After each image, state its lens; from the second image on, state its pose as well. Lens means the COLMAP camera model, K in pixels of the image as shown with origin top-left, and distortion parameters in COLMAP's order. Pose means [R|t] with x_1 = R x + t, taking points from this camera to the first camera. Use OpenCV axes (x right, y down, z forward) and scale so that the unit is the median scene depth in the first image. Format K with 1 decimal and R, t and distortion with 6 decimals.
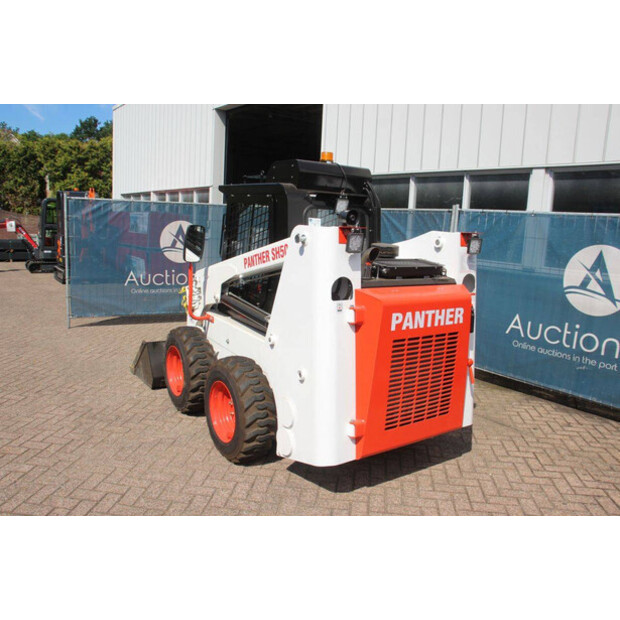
lens RADIAL K [[514.4, 0, 310.0], [0, 514.4, 310.0], [0, 0, 1]] dist [-0.136302, 0.119312]
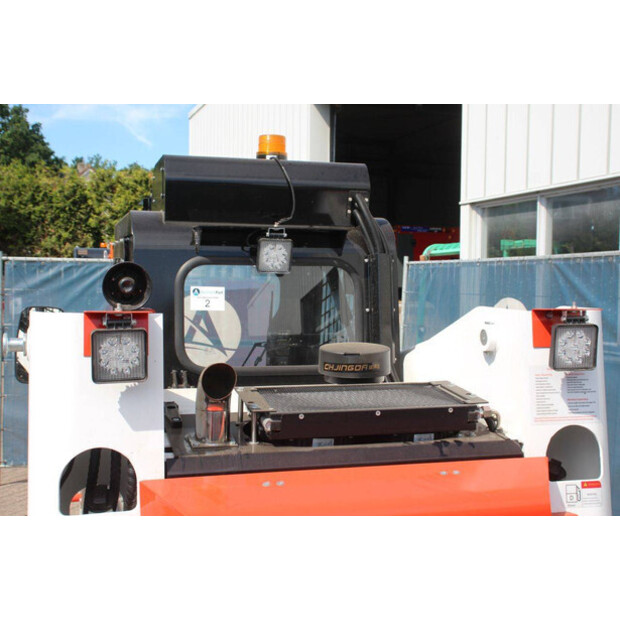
lens RADIAL K [[832.2, 0, 310.0], [0, 832.2, 310.0], [0, 0, 1]] dist [0.030730, 0.064714]
pose [[0.949724, -0.029617, -0.311683, 0.323253], [-0.015303, 0.989934, -0.140697, -0.066084], [0.312713, 0.138393, 0.939712, 0.392854]]
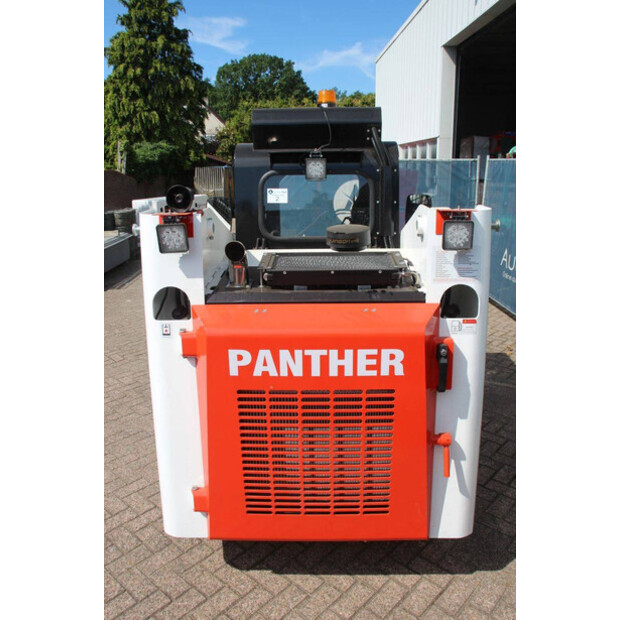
lens RADIAL K [[504.9, 0, 310.0], [0, 504.9, 310.0], [0, 0, 1]] dist [-0.134609, 0.122934]
pose [[0.810274, 0.105794, -0.576424, 0.494269], [-0.047359, 0.992175, 0.115527, -0.098199], [0.584135, -0.066309, 0.808943, 0.468162]]
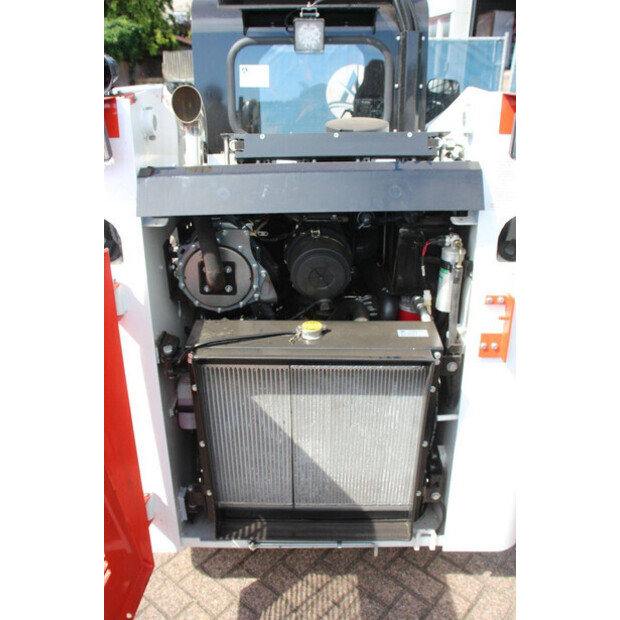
lens RADIAL K [[541.4, 0, 306.2], [0, 541.4, 307.4], [0, 0, 1]] dist [-0.152602, 0.168071]
pose [[0.819319, 0.198855, -0.537747, 0.398007], [-0.049249, 0.958868, 0.279546, -0.103272], [0.571218, -0.202555, 0.795413, 0.595526]]
